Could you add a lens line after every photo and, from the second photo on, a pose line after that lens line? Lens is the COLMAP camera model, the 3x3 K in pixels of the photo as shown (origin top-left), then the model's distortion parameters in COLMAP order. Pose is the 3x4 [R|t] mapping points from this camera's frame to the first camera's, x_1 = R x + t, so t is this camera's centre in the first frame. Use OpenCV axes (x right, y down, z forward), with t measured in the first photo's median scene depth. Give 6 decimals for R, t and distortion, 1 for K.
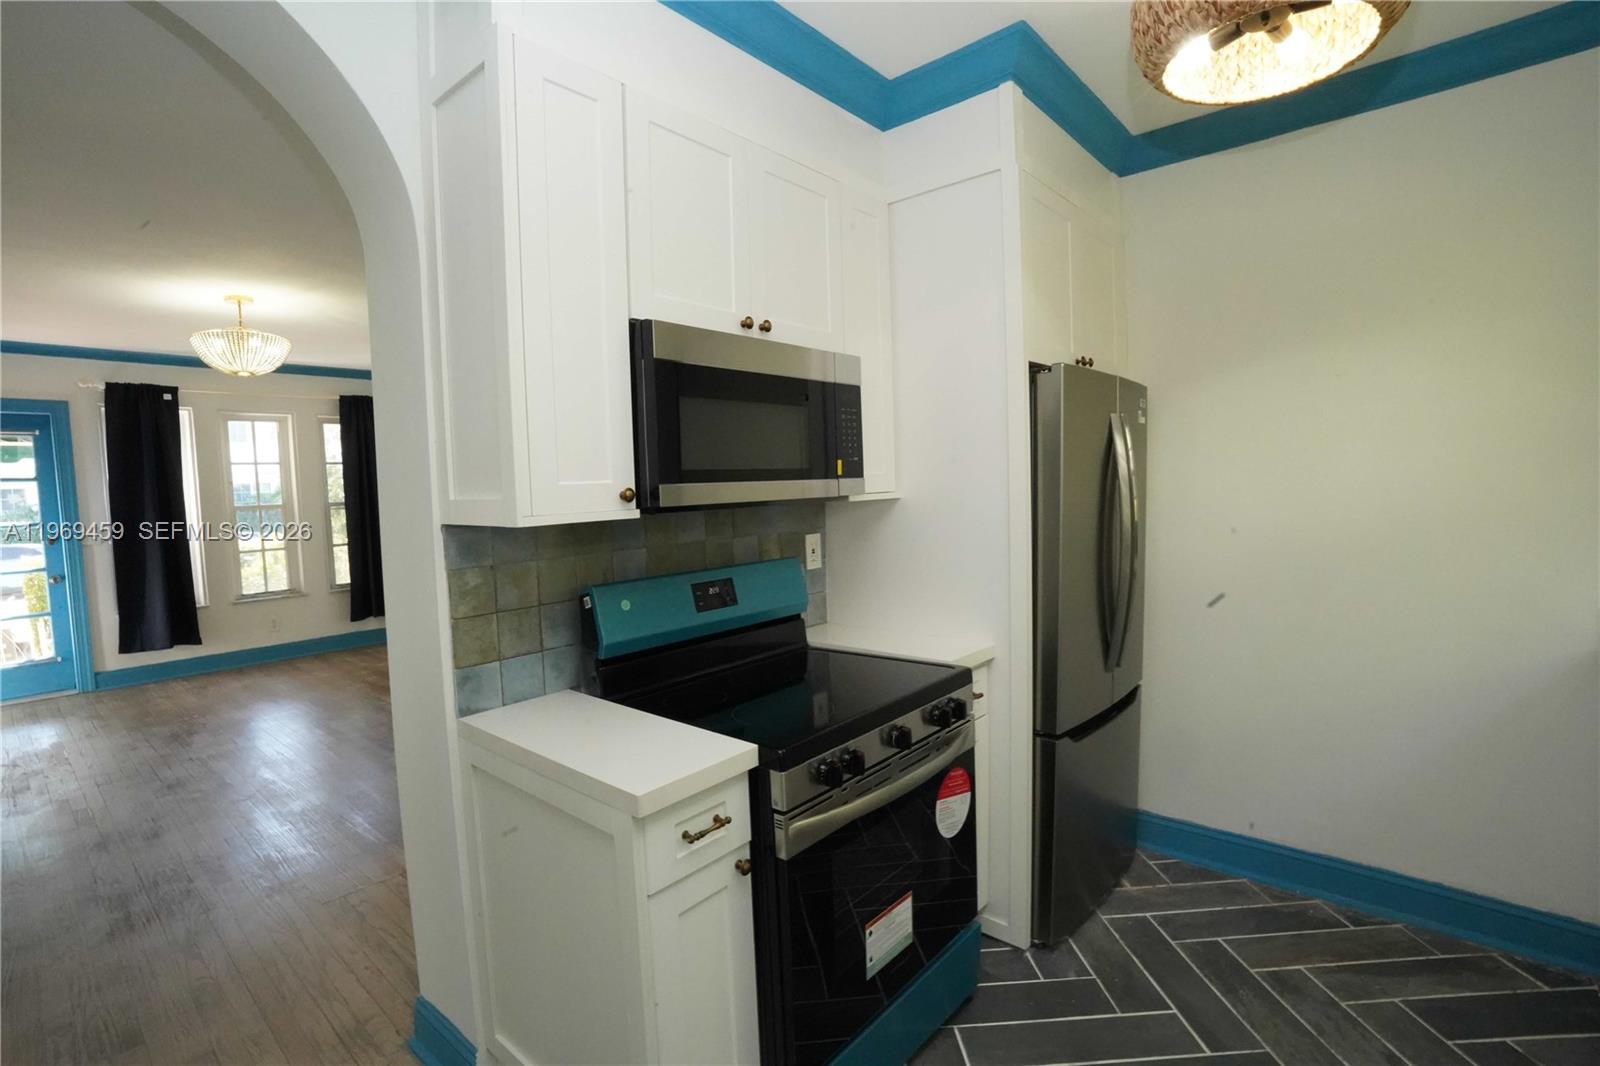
lens RADIAL K [[753.1, 0, 800.0], [0, 753.1, 533.0], [0, 0, 1]] dist [-0.057682, 0.024972]
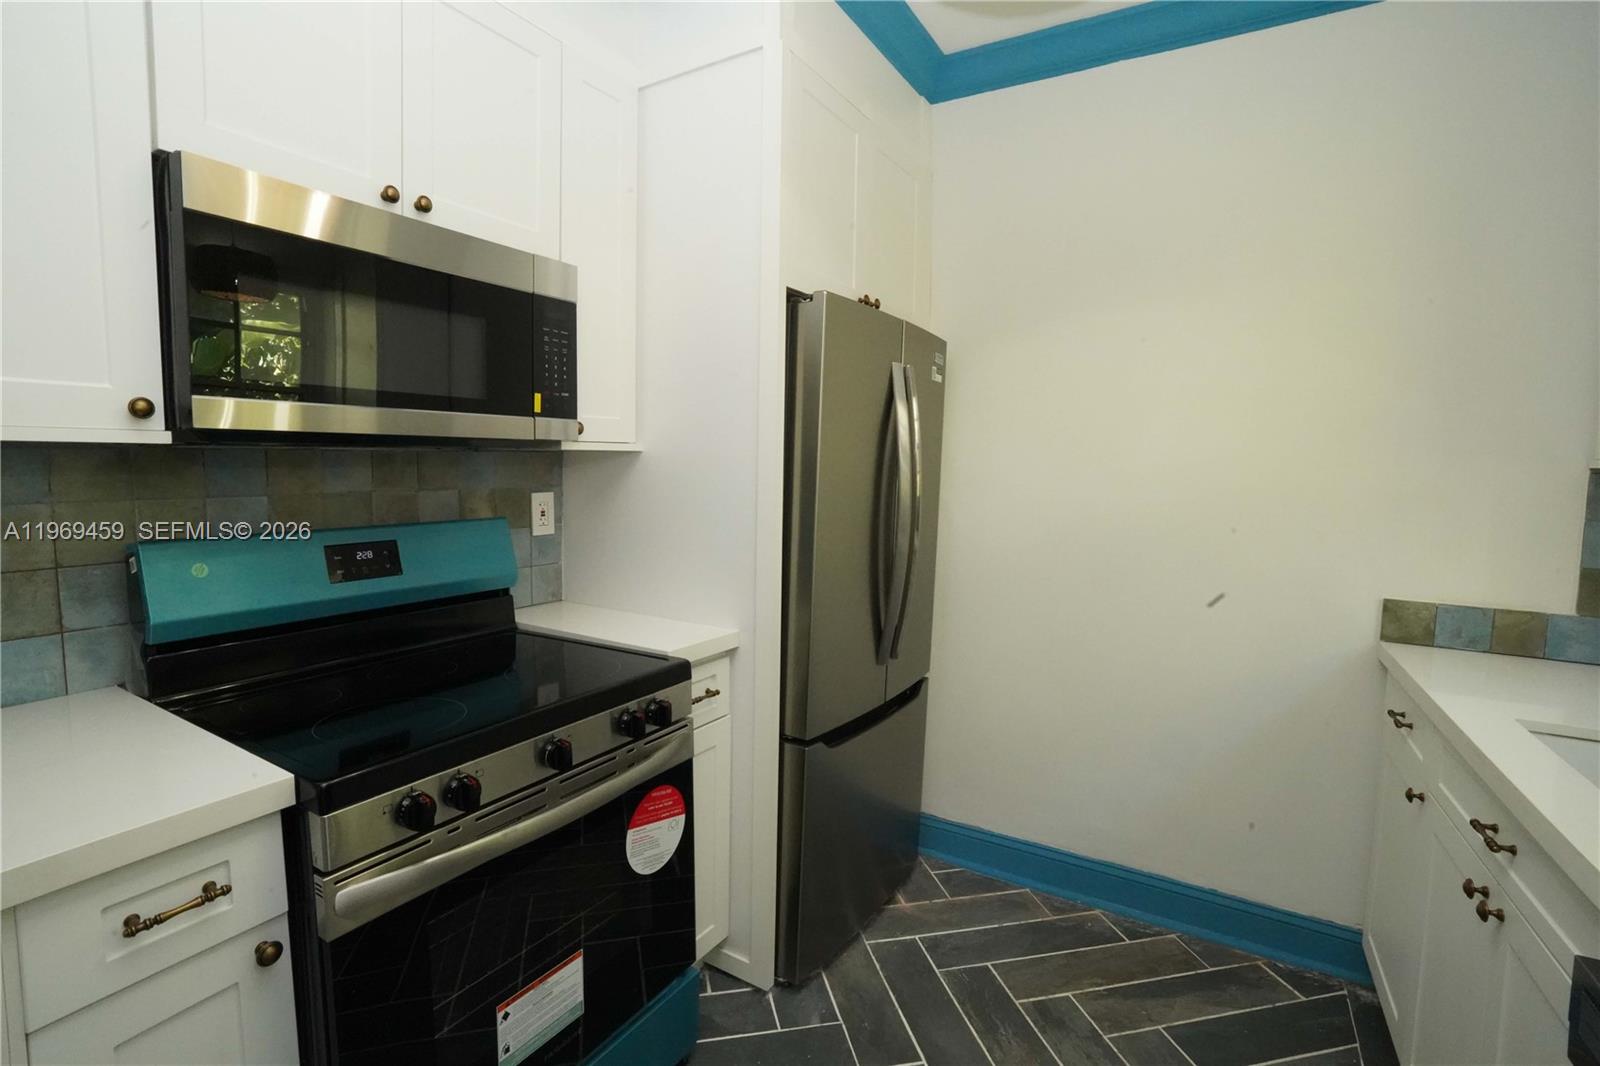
lens RADIAL K [[753.1, 0, 800.0], [0, 753.1, 533.0], [0, 0, 1]] dist [-0.057682, 0.024972]
pose [[0.985276, 0.031774, 0.167993, 0.207093], [-0.036247, 0.999063, 0.023630, 0.021160], [-0.167085, -0.029371, 0.985505, 0.196714]]
